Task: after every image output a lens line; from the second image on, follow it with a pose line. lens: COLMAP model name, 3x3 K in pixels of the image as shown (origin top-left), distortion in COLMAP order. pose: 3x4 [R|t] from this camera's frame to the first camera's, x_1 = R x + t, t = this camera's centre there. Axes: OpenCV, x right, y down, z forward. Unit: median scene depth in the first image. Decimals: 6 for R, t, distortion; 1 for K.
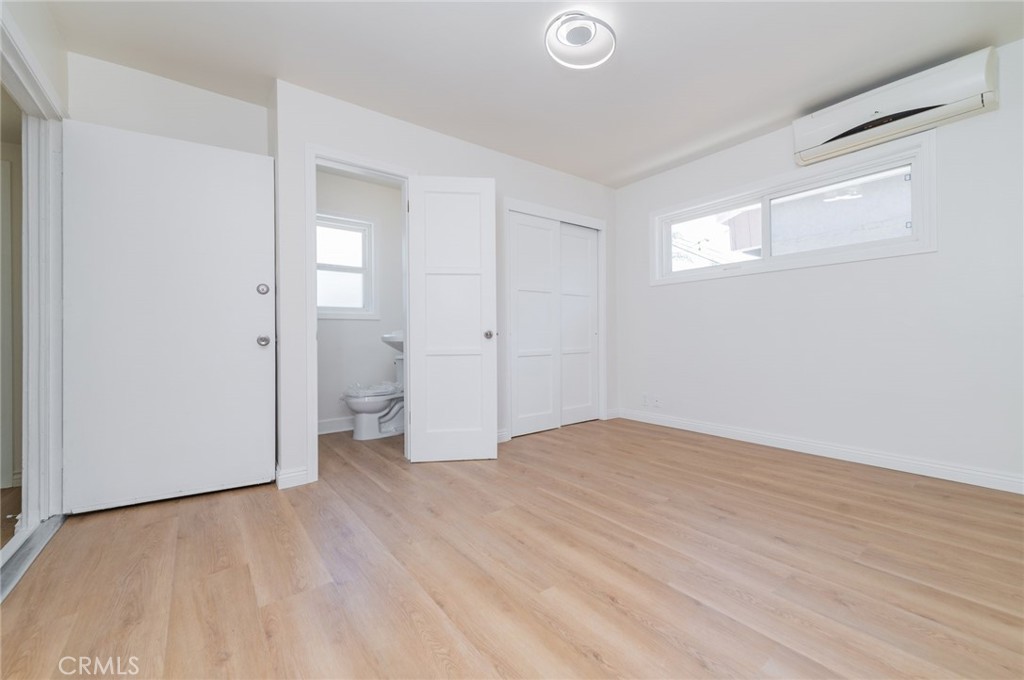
lens RADIAL K [[403.4, 0, 534.5], [0, 403.4, 337.8], [0, 0, 1]] dist [0.011364, -0.001484]
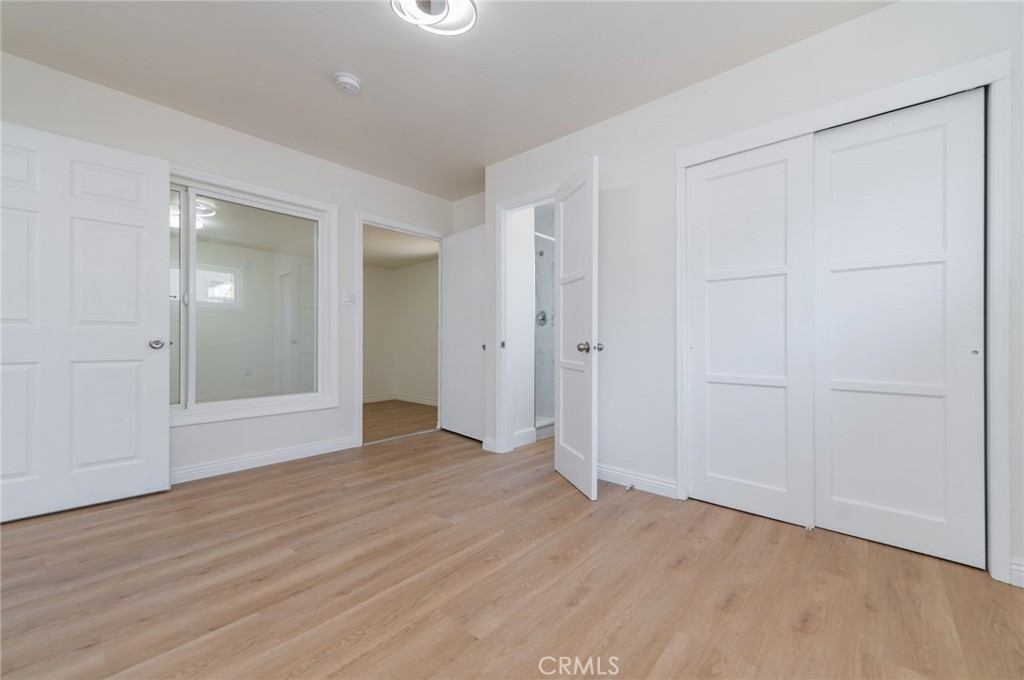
lens RADIAL K [[403.4, 0, 507.6], [0, 403.4, 344.9], [0, 0, 1]] dist [0.011364, -0.001484]
pose [[0.175325, 0.024772, -0.984199, 1.089518], [-0.007825, 0.999687, 0.023768, -0.053277], [0.984480, 0.003535, 0.175464, 1.118531]]
